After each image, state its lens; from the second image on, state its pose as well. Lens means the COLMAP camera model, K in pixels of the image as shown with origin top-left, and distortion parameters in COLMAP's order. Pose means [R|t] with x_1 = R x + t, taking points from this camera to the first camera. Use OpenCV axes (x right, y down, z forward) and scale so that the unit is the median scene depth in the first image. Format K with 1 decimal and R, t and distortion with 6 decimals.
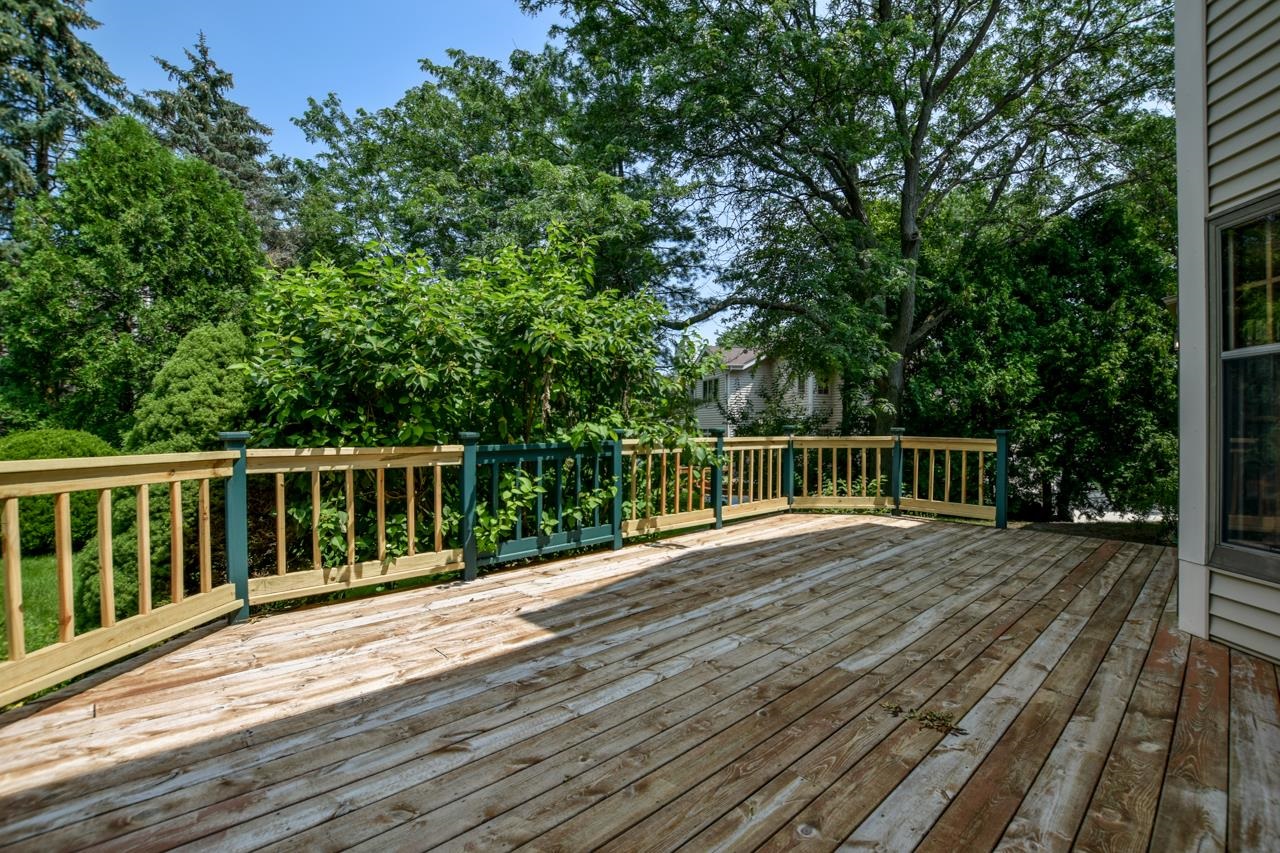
lens RADIAL K [[572.9, 0, 649.3], [0, 572.9, 429.2], [0, 0, 1]] dist [-0.032566, 0.004152]
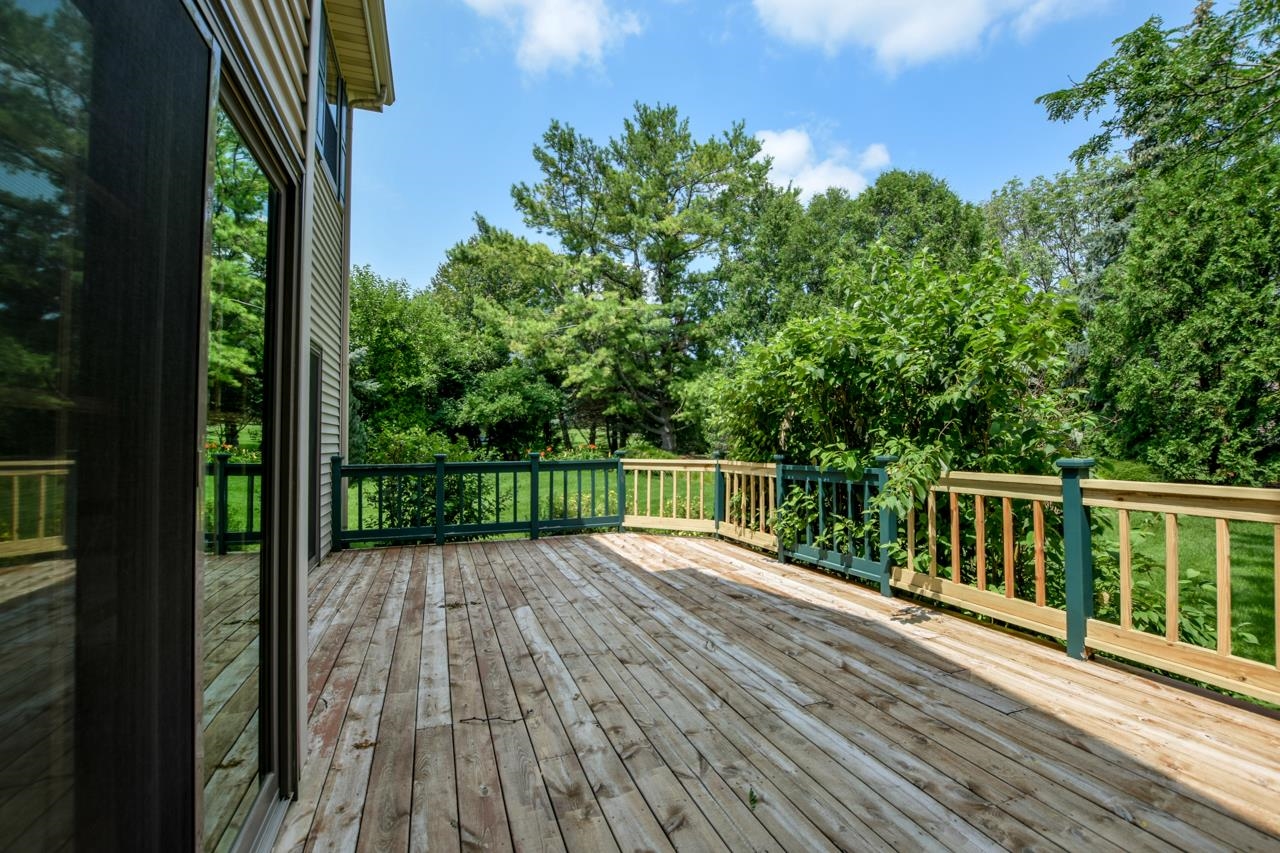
lens RADIAL K [[572.9, 0, 649.3], [0, 572.9, 429.2], [0, 0, 1]] dist [-0.032566, 0.004152]
pose [[-0.395593, -0.019655, -0.918215, 1.170168], [0.001478, 0.999756, -0.022037, -0.028389], [0.918425, -0.010075, -0.395468, 1.363791]]
